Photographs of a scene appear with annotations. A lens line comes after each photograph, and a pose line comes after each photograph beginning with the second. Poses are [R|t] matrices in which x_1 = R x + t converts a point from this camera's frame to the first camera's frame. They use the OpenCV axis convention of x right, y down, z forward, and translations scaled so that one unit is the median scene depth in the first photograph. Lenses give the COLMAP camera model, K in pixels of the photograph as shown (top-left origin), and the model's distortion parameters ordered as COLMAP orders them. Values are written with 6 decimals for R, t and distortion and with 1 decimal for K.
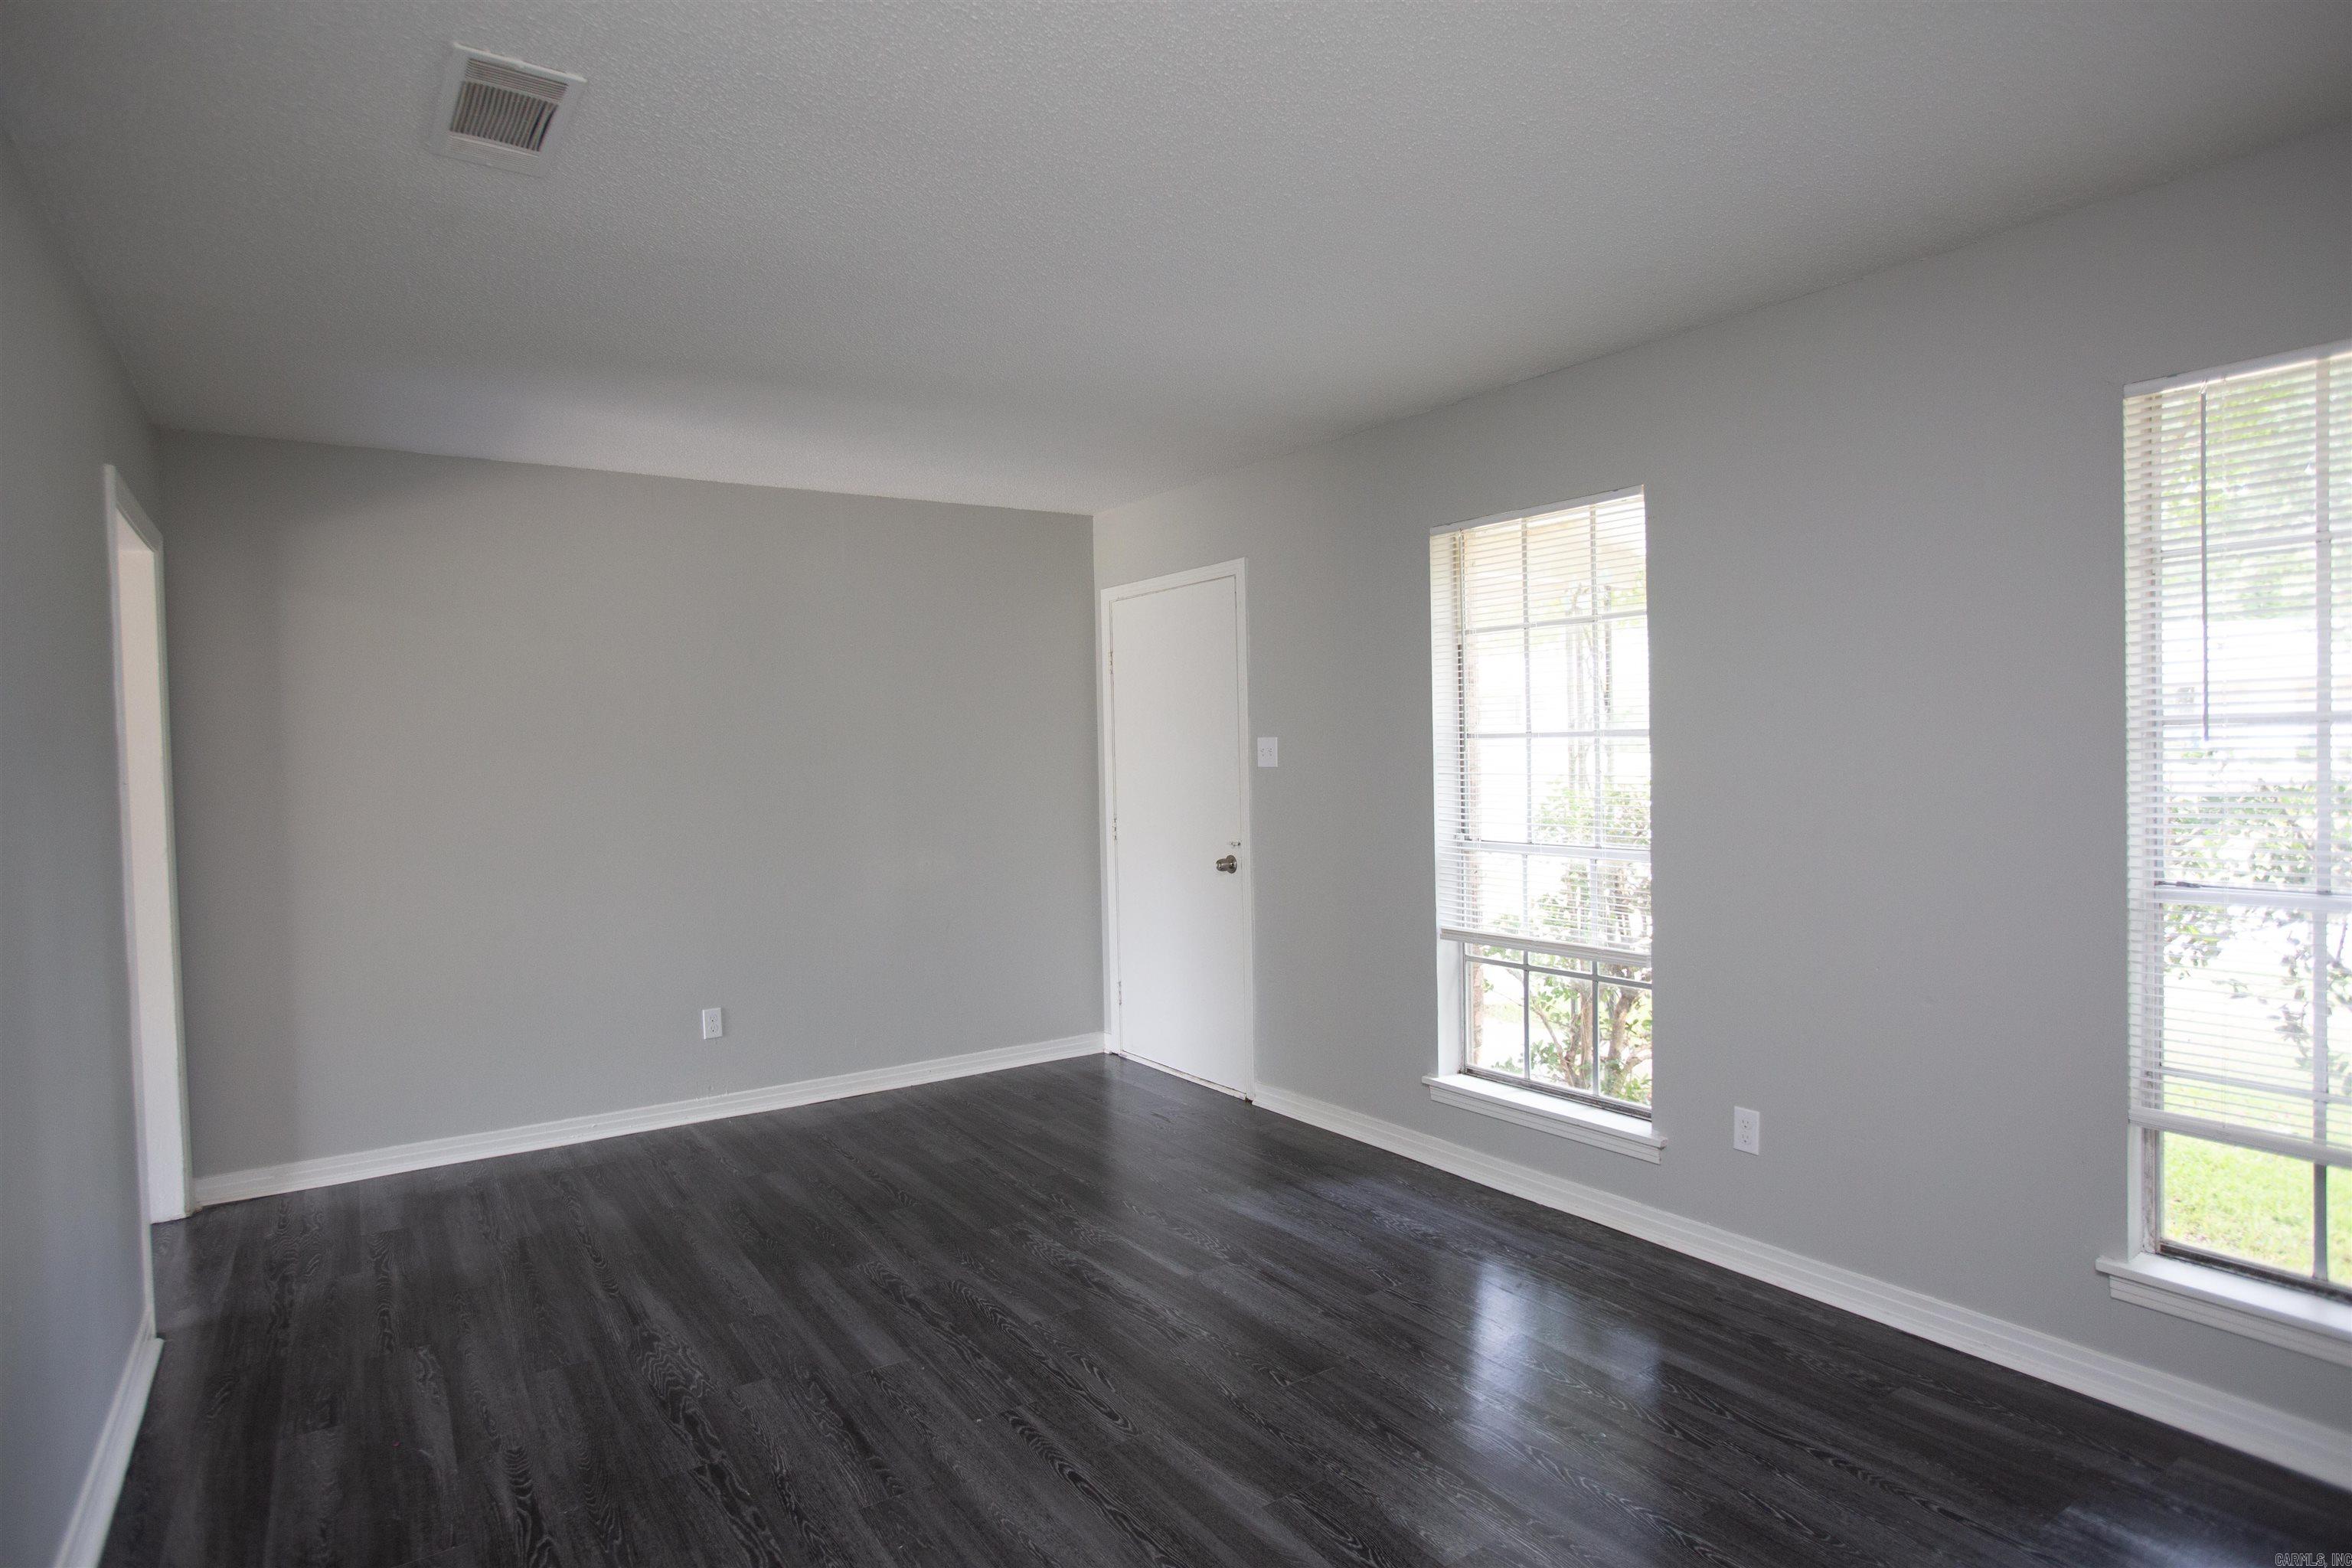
lens RADIAL K [[1221.0, 0, 1179.4], [0, 1221.0, 747.6], [0, 0, 1]] dist [-0.000668, 0.000950]
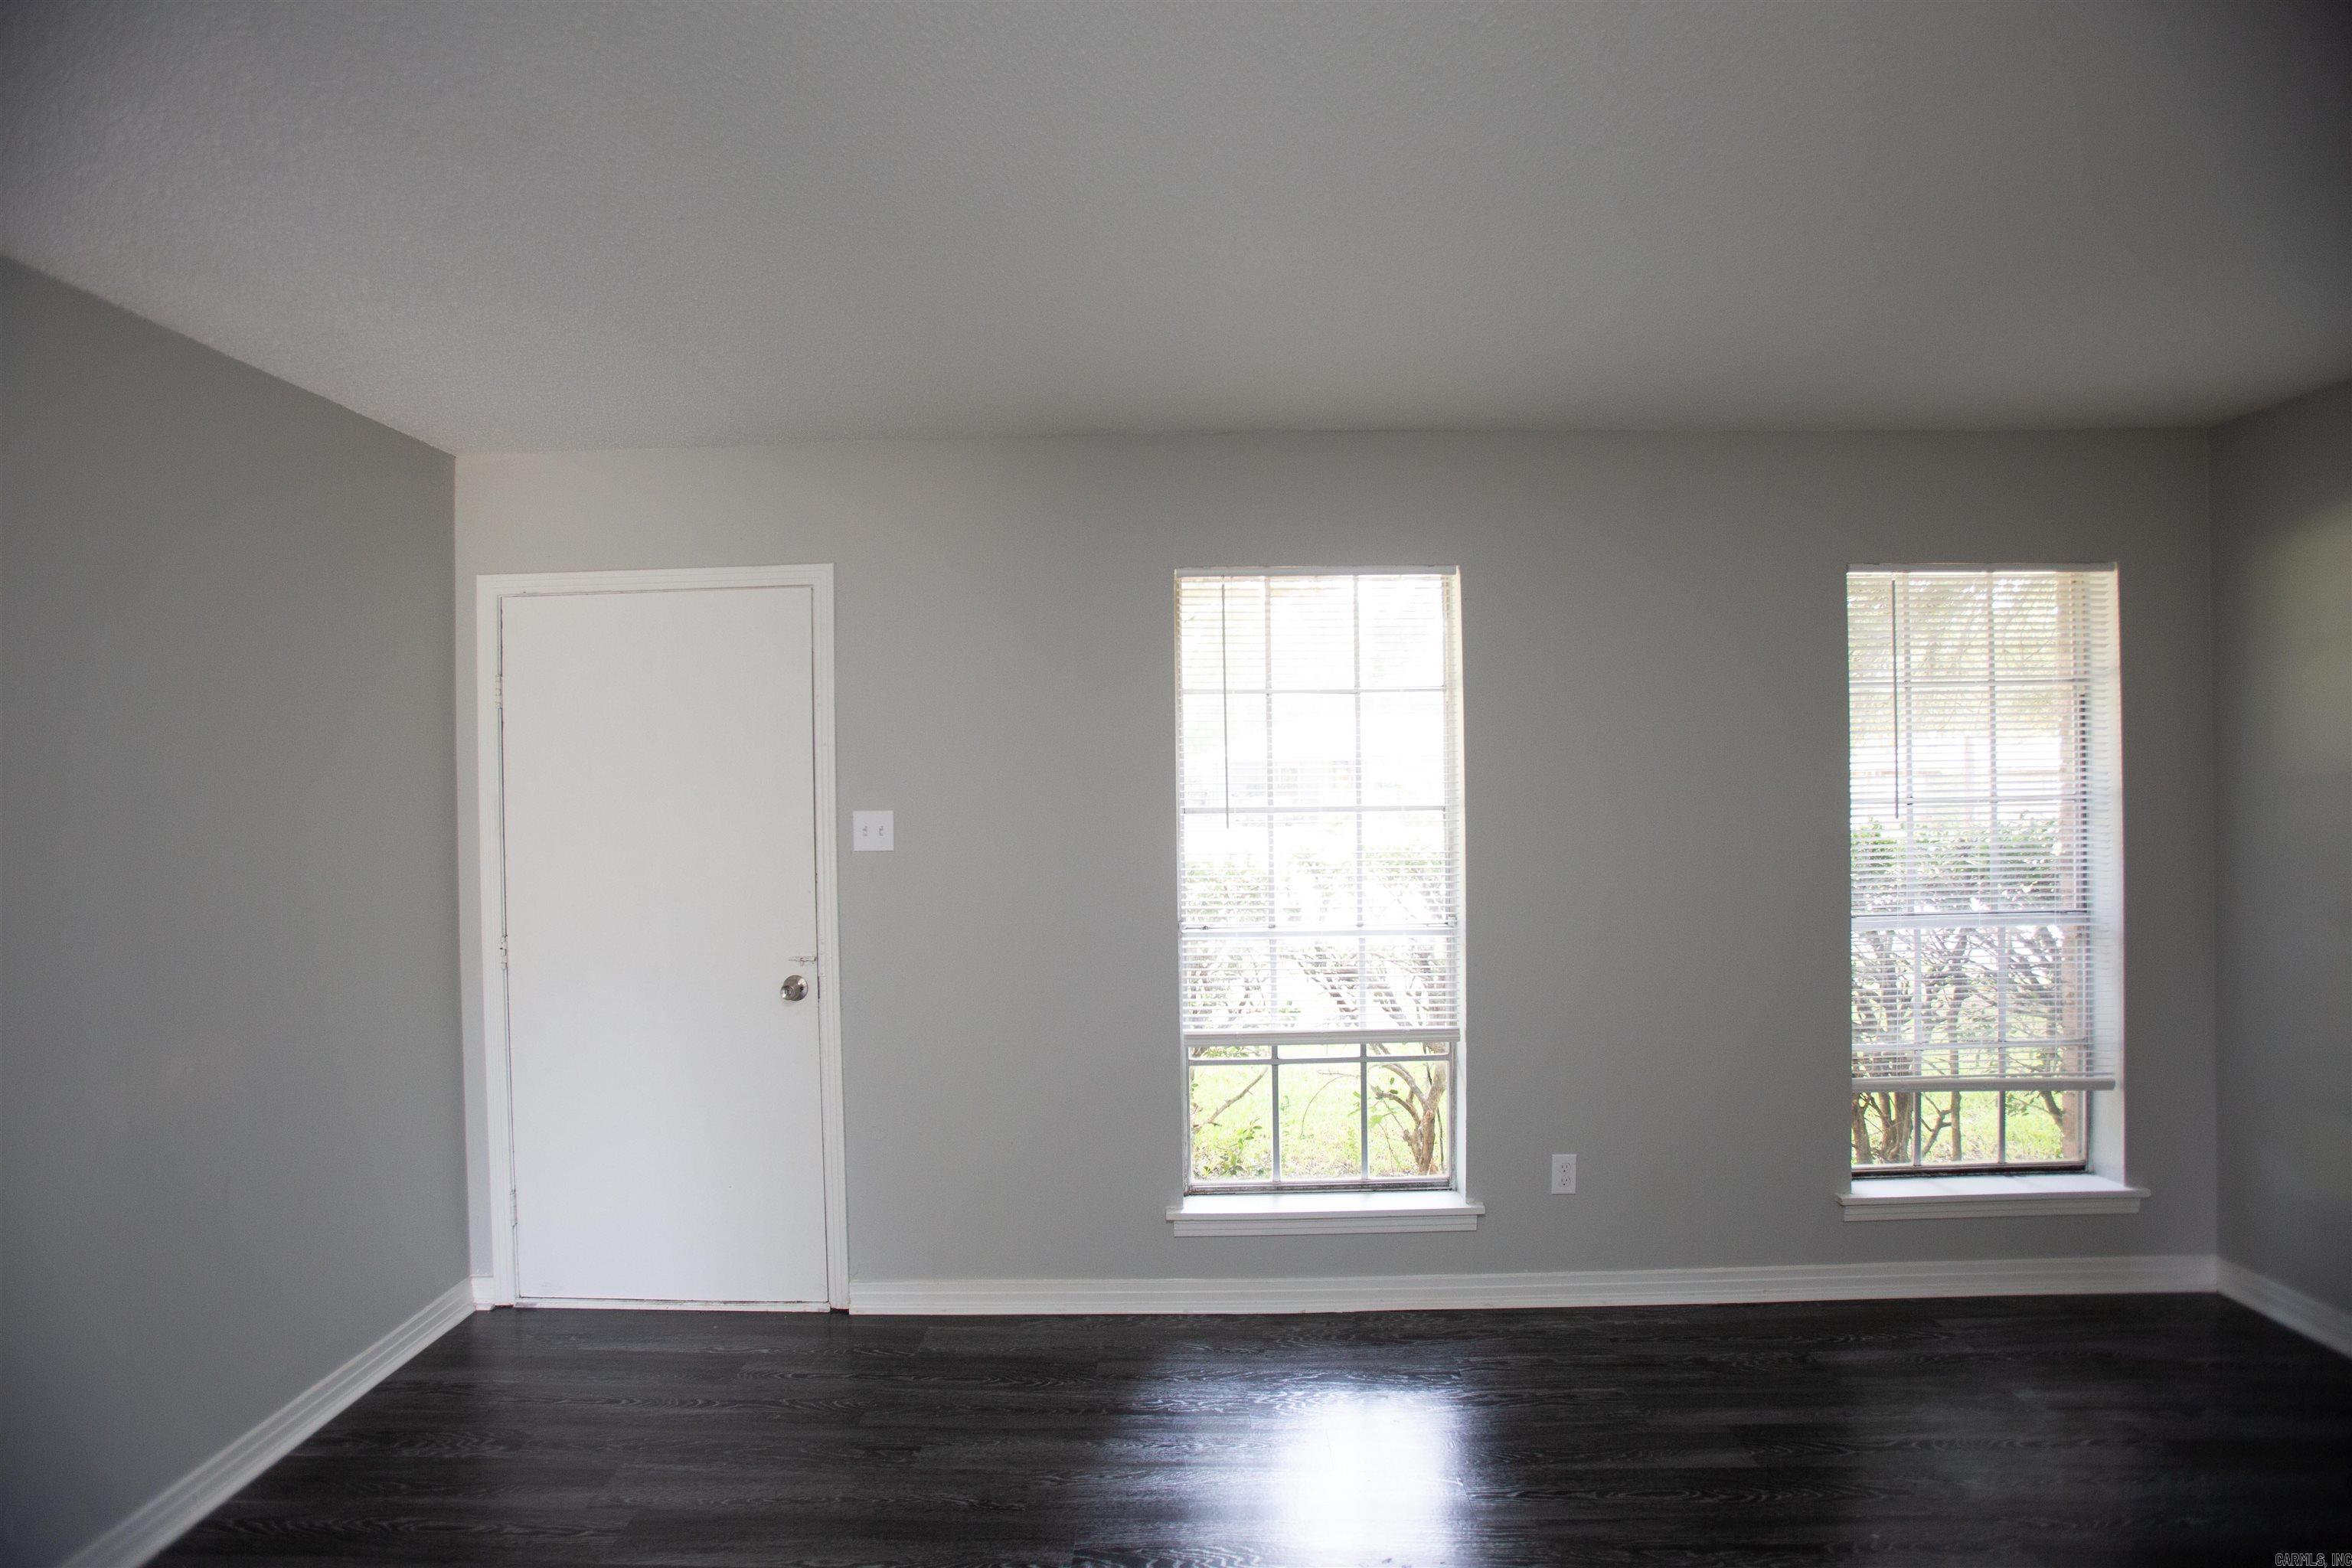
lens RADIAL K [[1084.0, 0, 1167.2], [0, 1084.0, 787.4], [0, 0, 1]] dist [-0.074139, 0.034945]
pose [[0.599457, 0.033306, 0.799714, -0.404387], [0.001808, 0.999075, -0.042965, 0.007423], [-0.800405, 0.027202, 0.598842, 0.551754]]
